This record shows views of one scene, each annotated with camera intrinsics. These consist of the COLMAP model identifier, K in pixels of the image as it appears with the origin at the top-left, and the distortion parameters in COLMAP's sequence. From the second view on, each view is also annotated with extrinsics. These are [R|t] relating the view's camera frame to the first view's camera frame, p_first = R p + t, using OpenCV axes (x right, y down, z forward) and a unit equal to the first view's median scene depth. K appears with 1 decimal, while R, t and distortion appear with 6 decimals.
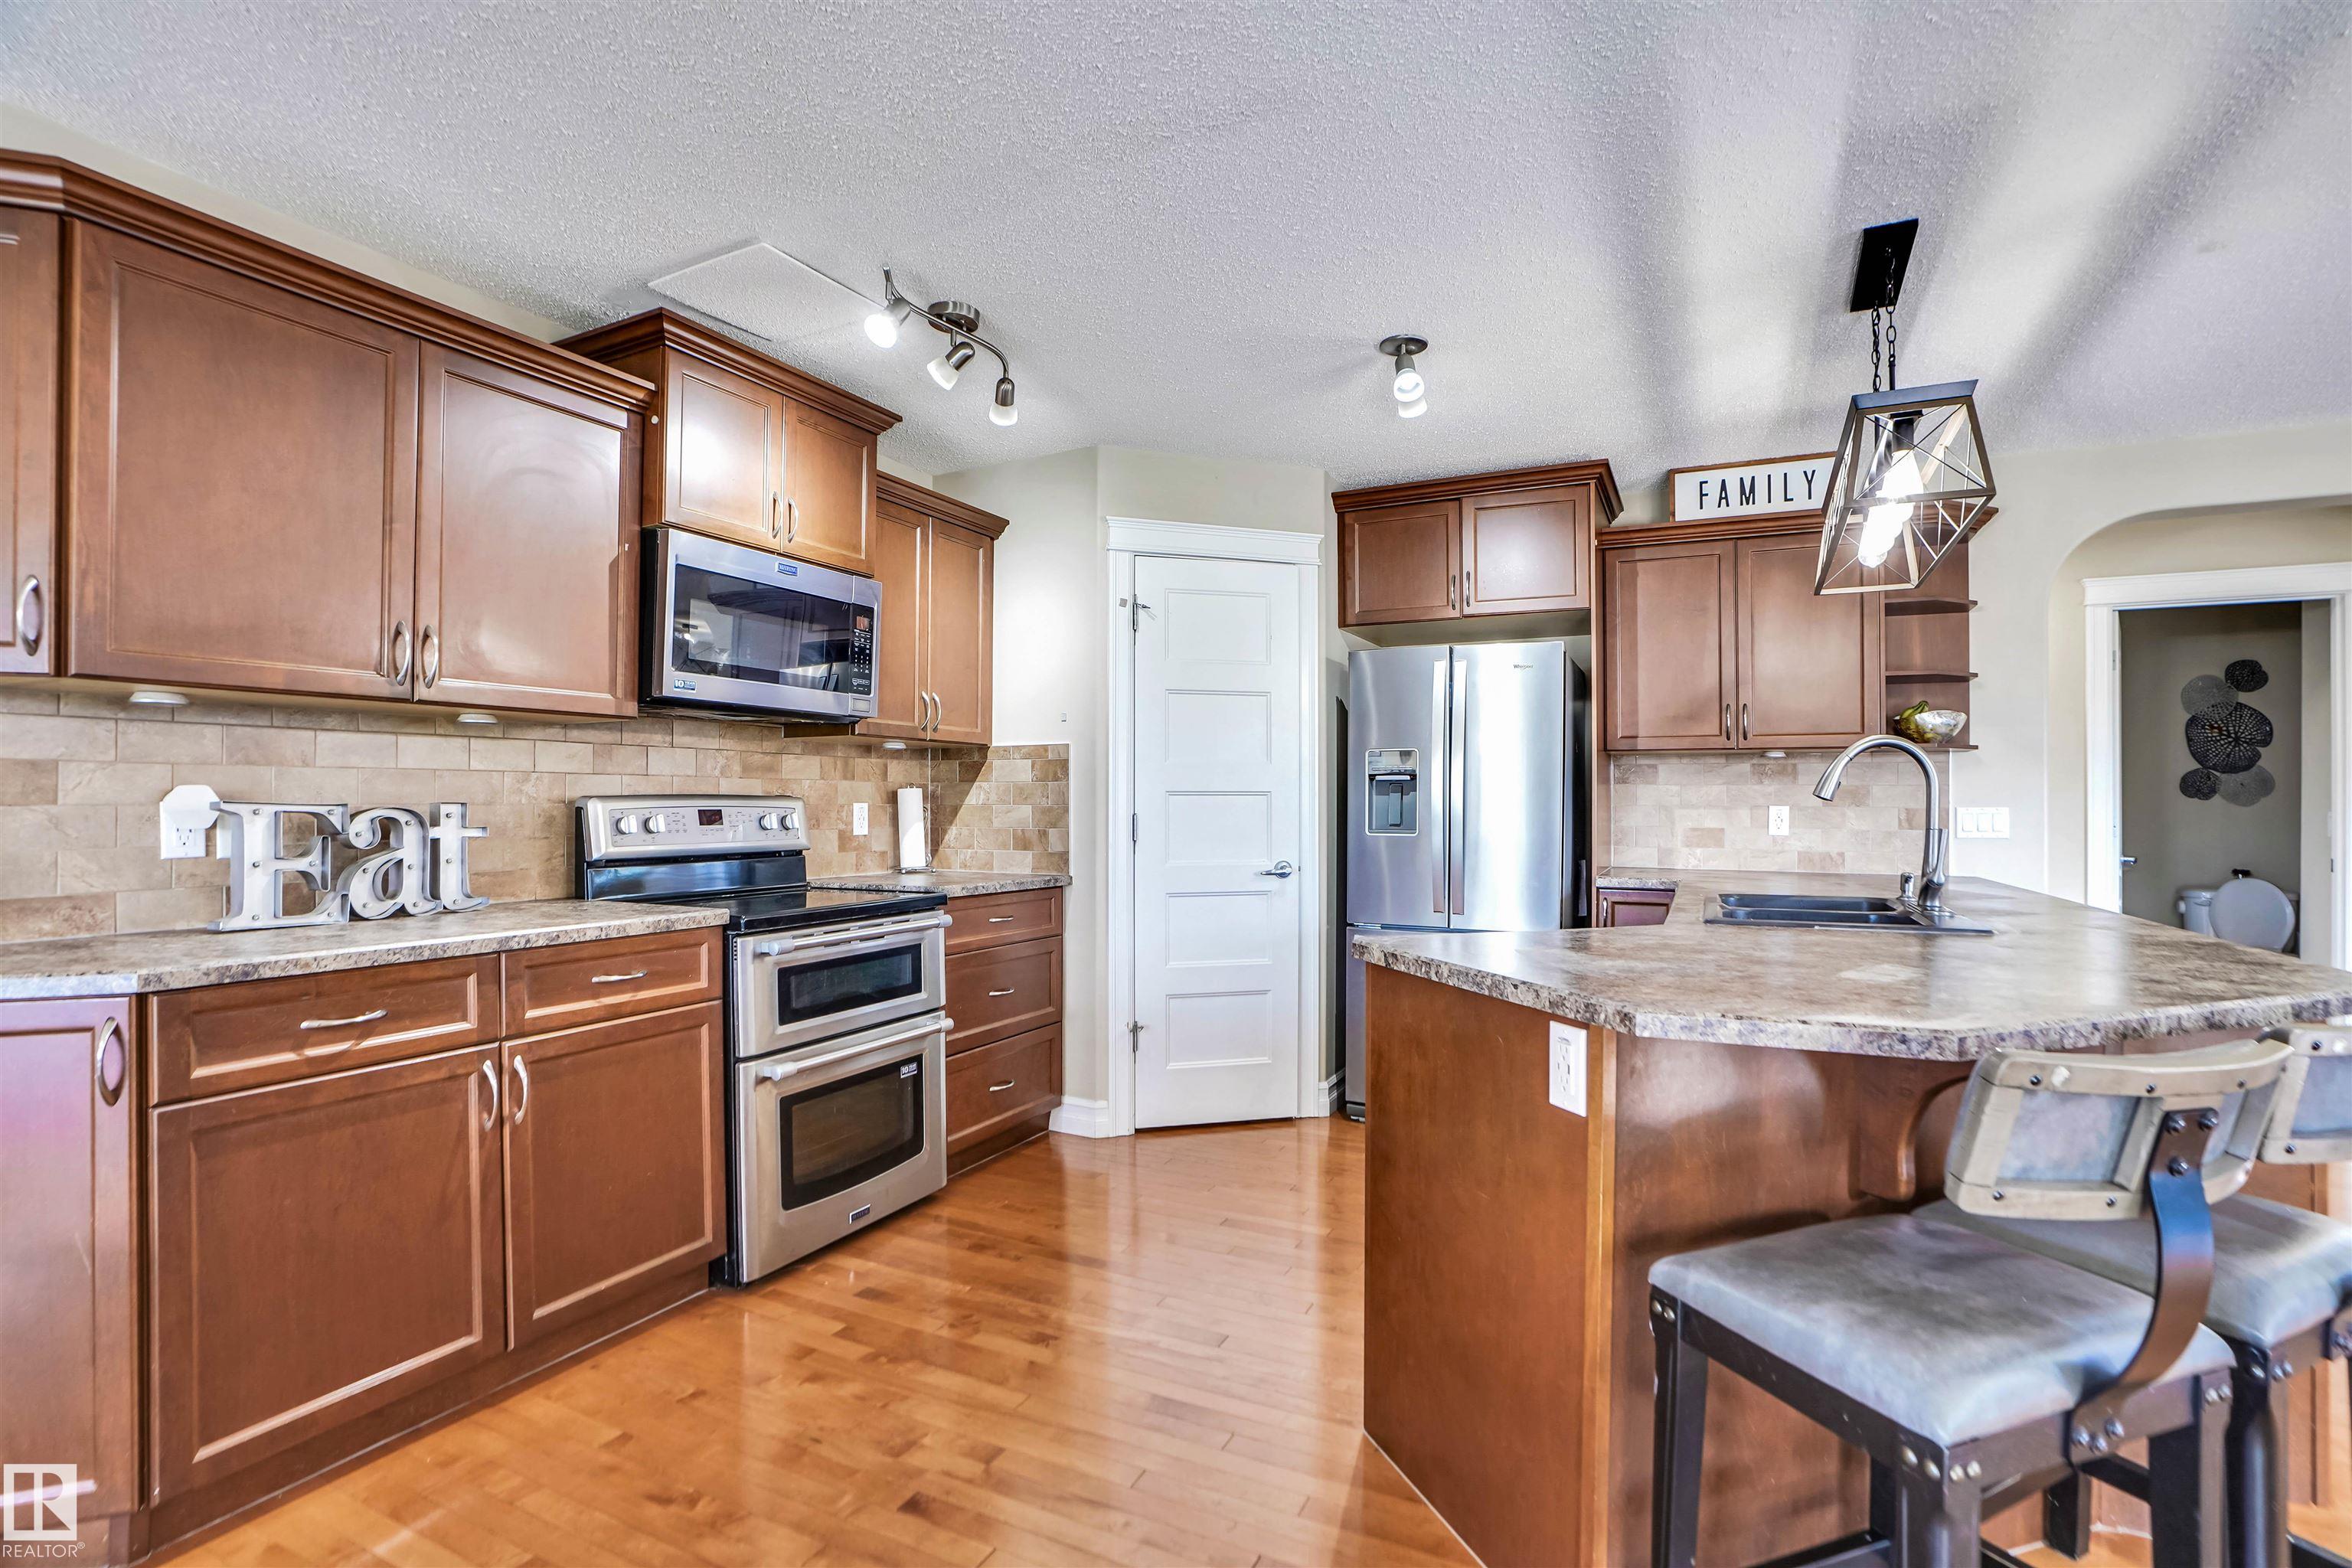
lens RADIAL K [[1095.6, 0, 1188.1], [0, 1095.6, 798.2], [0, 0, 1]] dist [-0.072191, 0.029157]
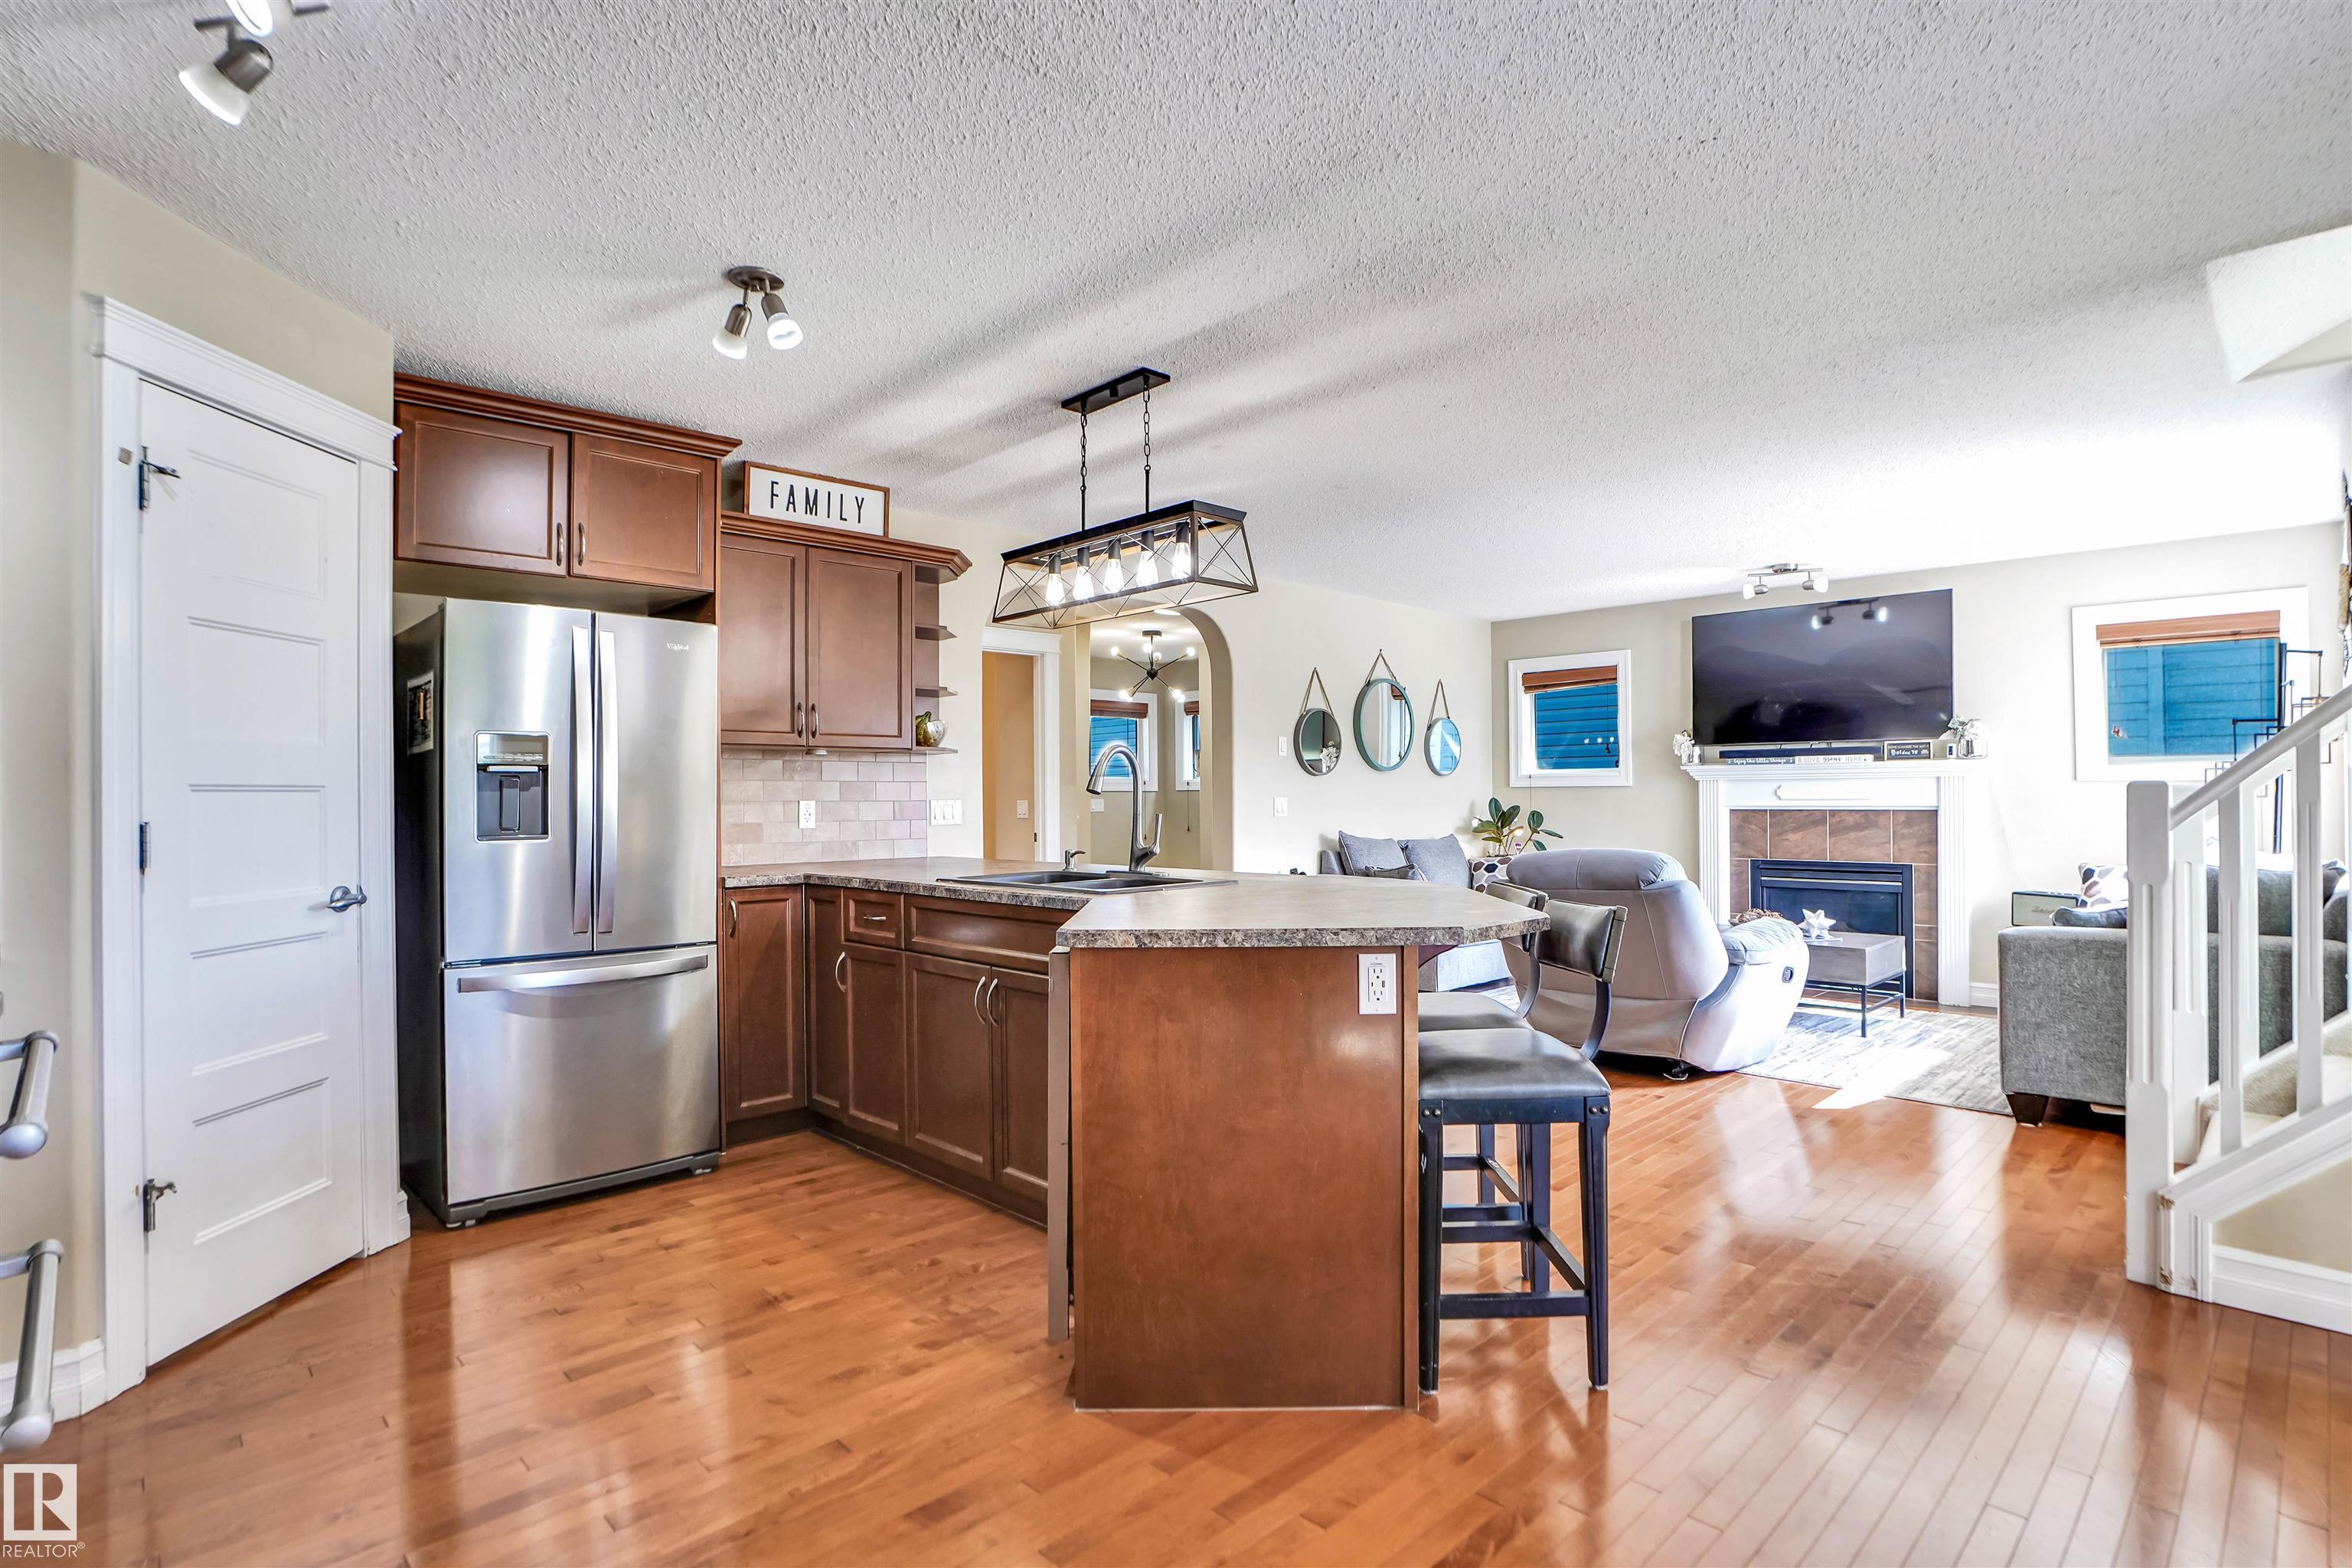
lens RADIAL K [[1160.0, 0, 1206.0], [0, 1160.0, 775.3], [0, 0, 1]] dist [-0.070495, 0.029725]
pose [[0.332801, 0.011323, 0.942929, -0.409651], [0.005720, 0.999885, -0.014026, 0.000445], [-0.942980, 0.010061, 0.332698, 0.261279]]
